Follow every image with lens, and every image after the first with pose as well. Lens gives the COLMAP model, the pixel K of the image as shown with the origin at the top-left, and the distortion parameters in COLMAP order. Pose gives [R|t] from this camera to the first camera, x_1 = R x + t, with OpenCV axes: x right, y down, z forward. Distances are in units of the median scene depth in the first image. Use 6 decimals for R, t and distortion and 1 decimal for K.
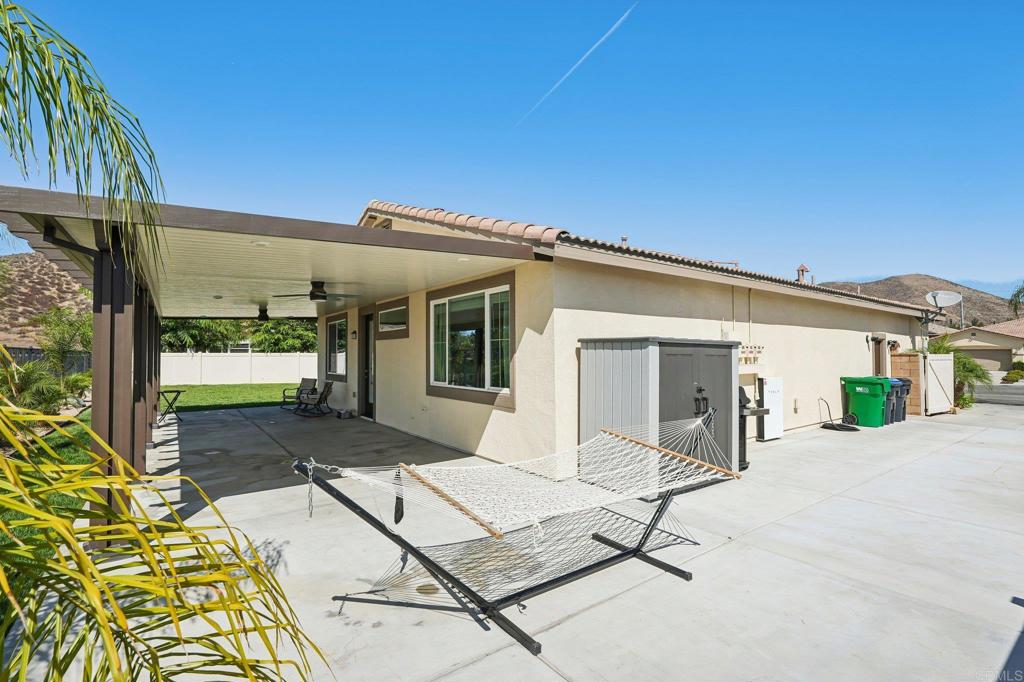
lens RADIAL K [[454.4, 0, 510.5], [0, 454.4, 336.6], [0, 0, 1]] dist [-0.015469, 0.000154]
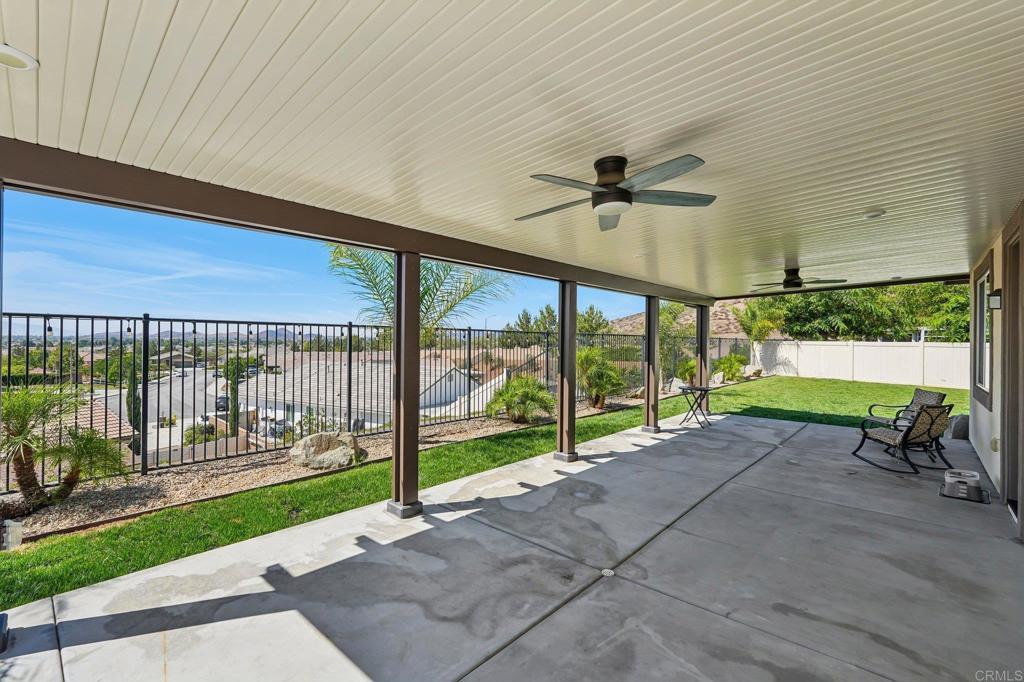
lens RADIAL K [[454.4, 0, 510.5], [0, 454.4, 336.6], [0, 0, 1]] dist [-0.015469, 0.000154]
pose [[0.197408, 0.003829, -0.980314, -0.031177], [0.021163, 0.999743, 0.008166, 0.014197], [0.980093, -0.022358, 0.197276, 0.436223]]
